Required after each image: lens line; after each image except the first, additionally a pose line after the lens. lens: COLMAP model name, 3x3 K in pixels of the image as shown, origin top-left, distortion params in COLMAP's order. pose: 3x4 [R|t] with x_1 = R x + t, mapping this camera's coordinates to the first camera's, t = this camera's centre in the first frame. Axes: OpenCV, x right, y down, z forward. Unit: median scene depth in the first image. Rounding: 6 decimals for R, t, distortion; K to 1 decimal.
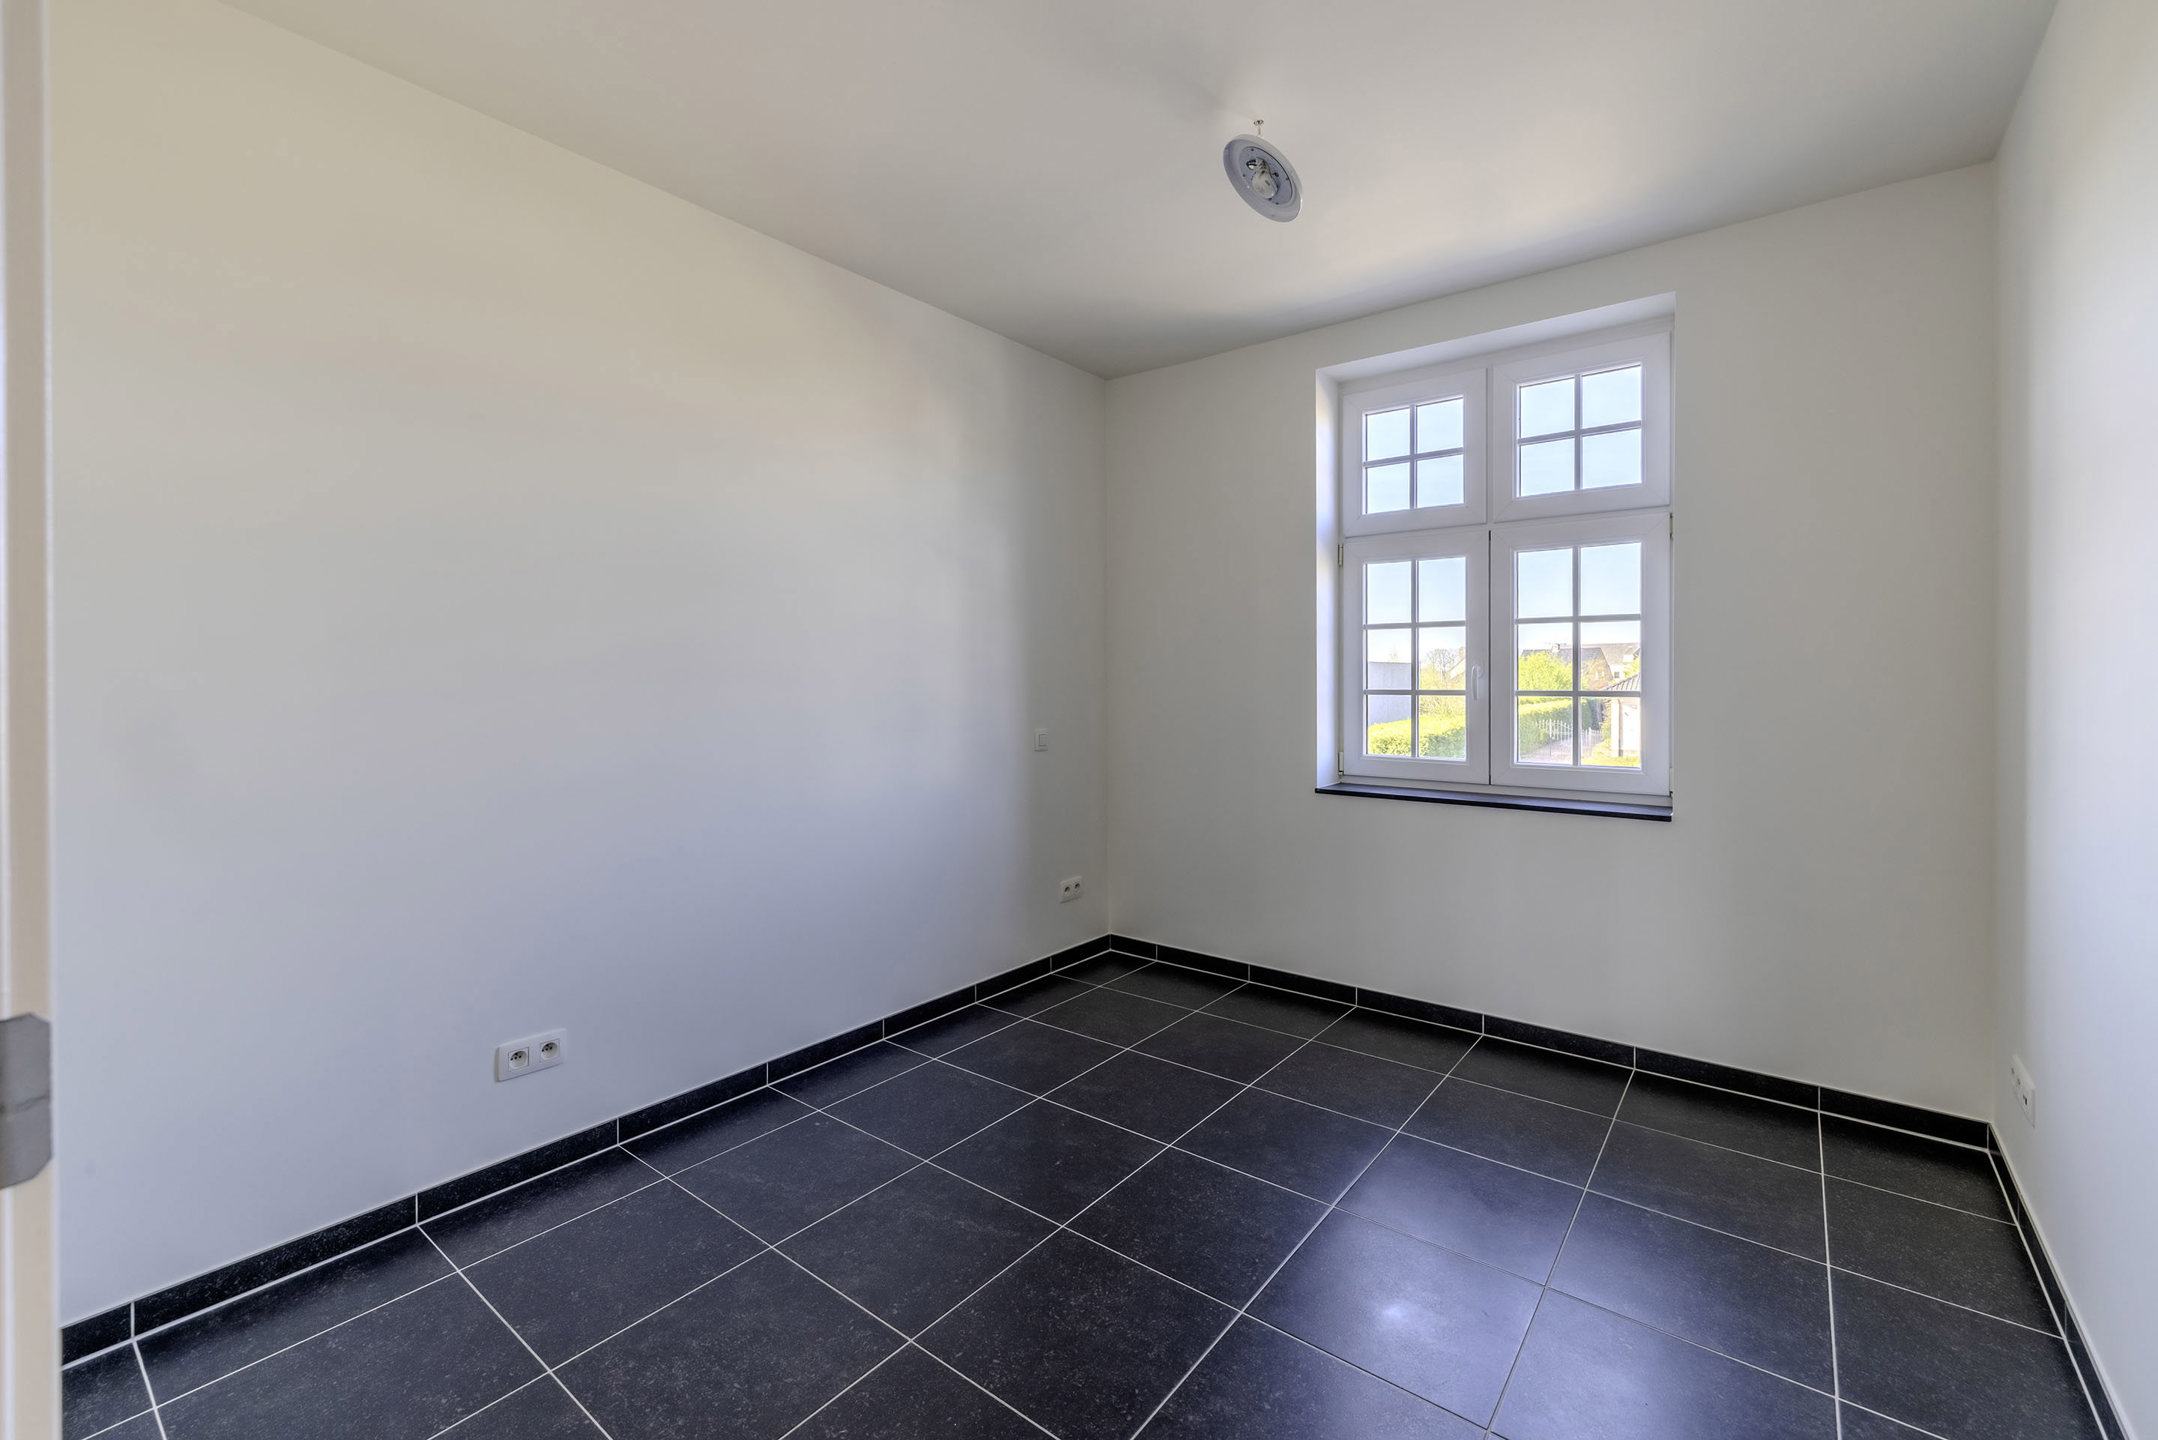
lens RADIAL K [[908.8, 0, 1079.0], [0, 908.8, 720.0], [0, 0, 1]] dist [0.000270, 0.000083]
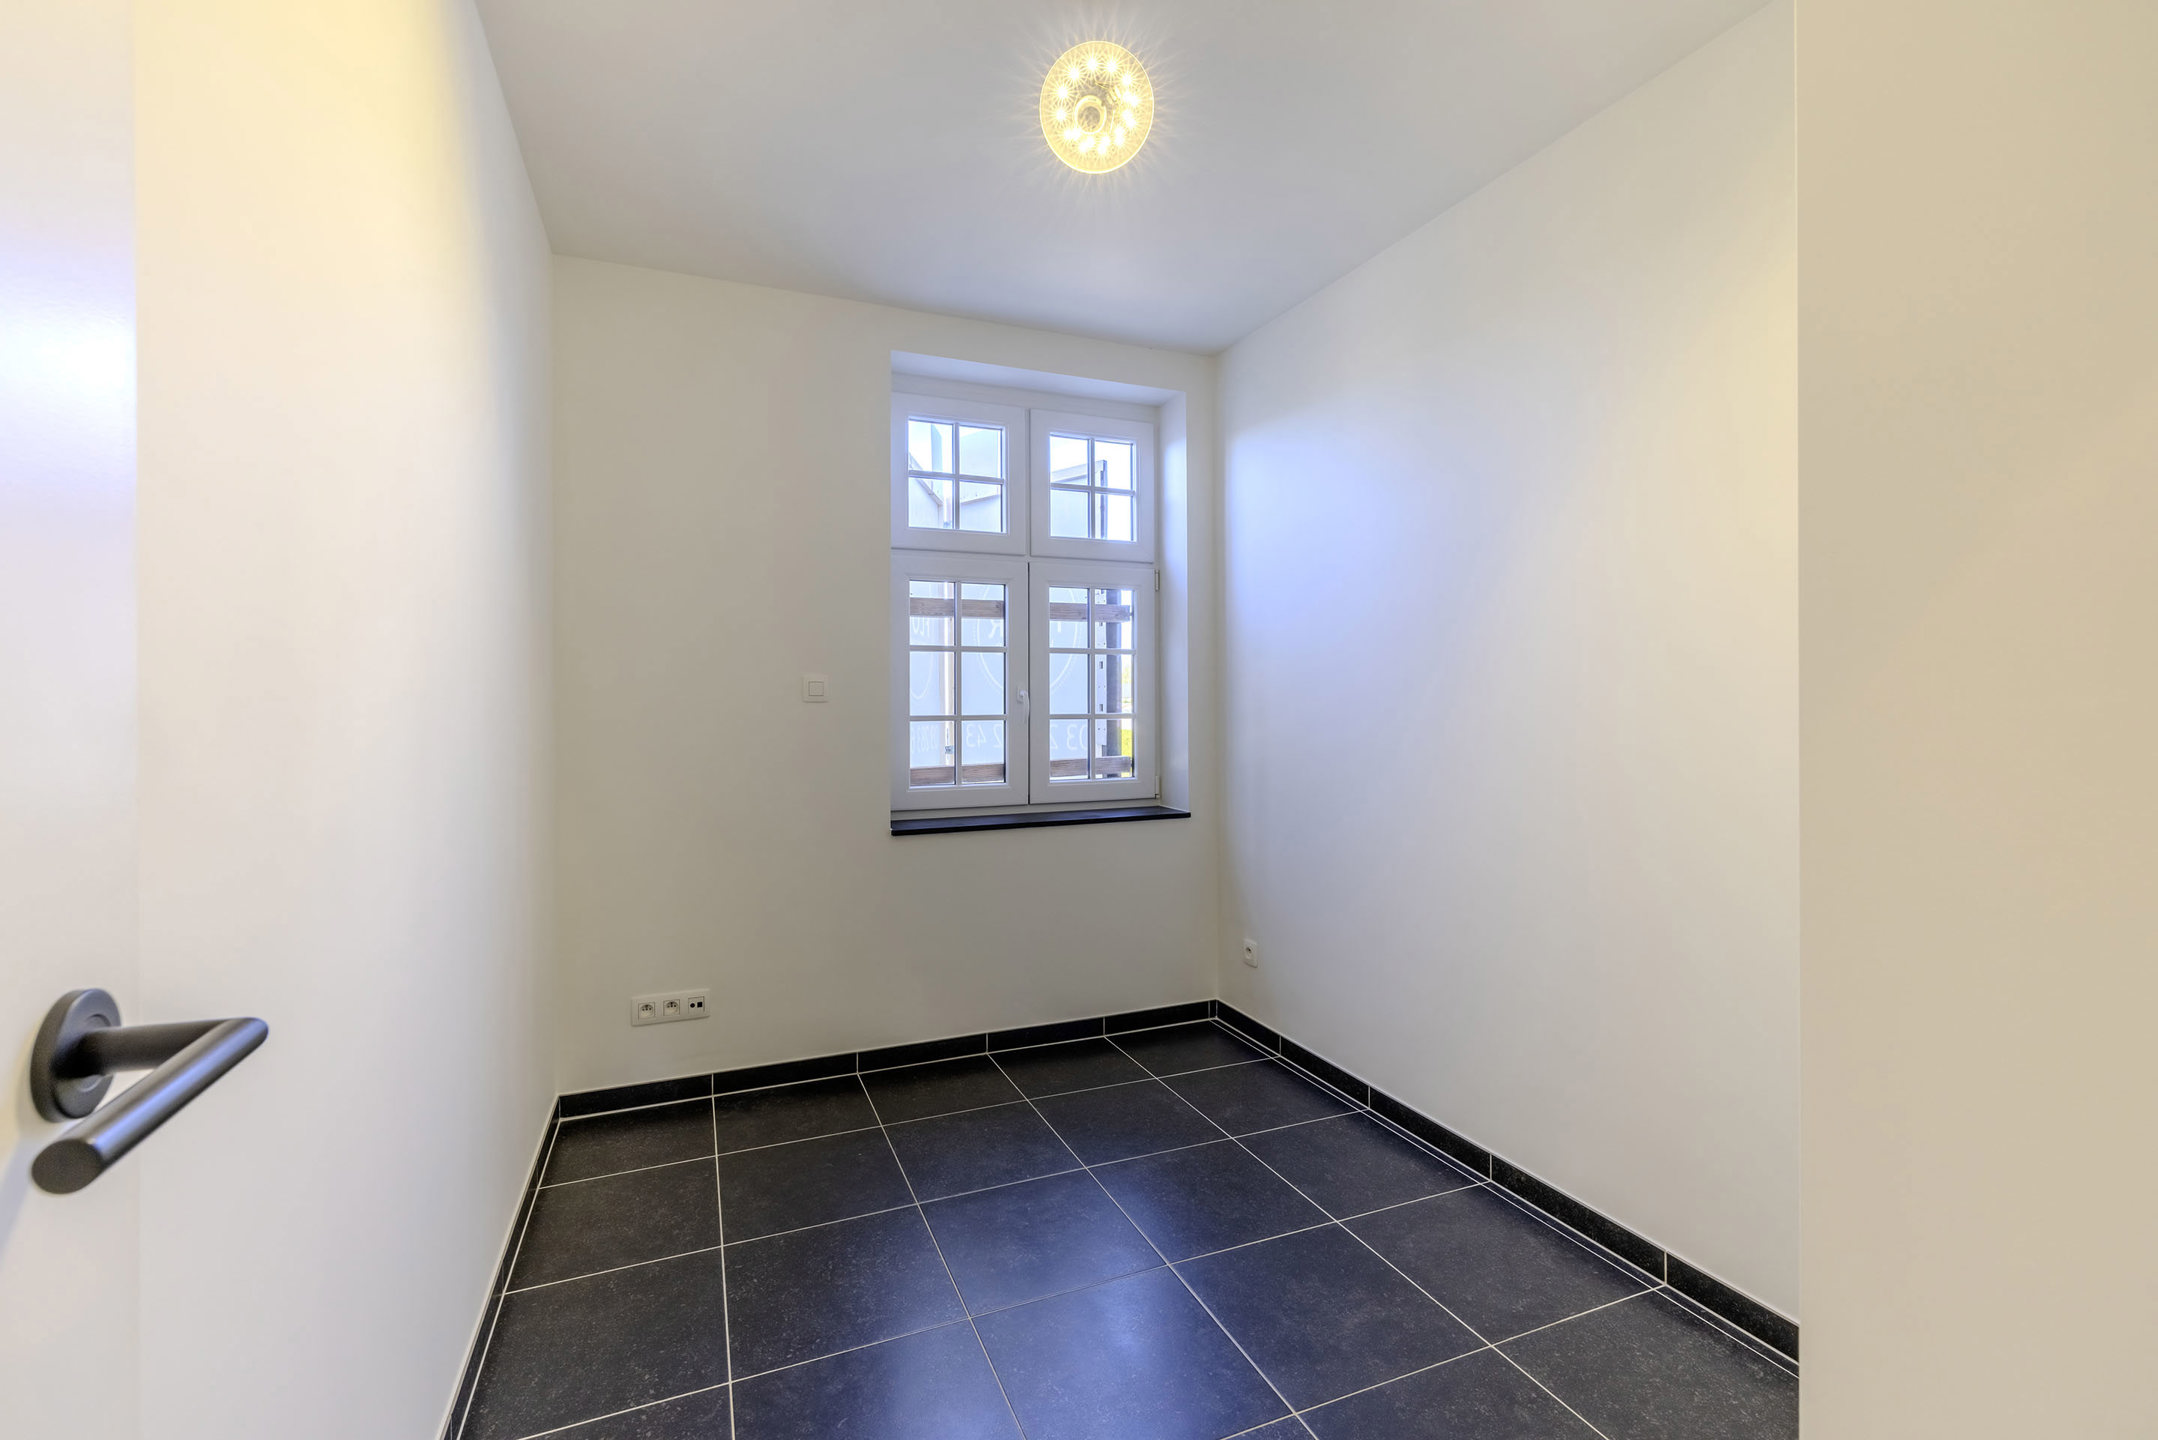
lens RADIAL K [[970.3, 0, 1110.9], [0, 970.3, 708.1], [0, 0, 1]] dist [0.000915, 0.000047]
pose [[0.474972, -0.008745, 0.879957, -0.478893], [0.046993, 0.998776, -0.015439, -0.018317], [-0.878745, 0.048685, 0.474802, 0.379832]]
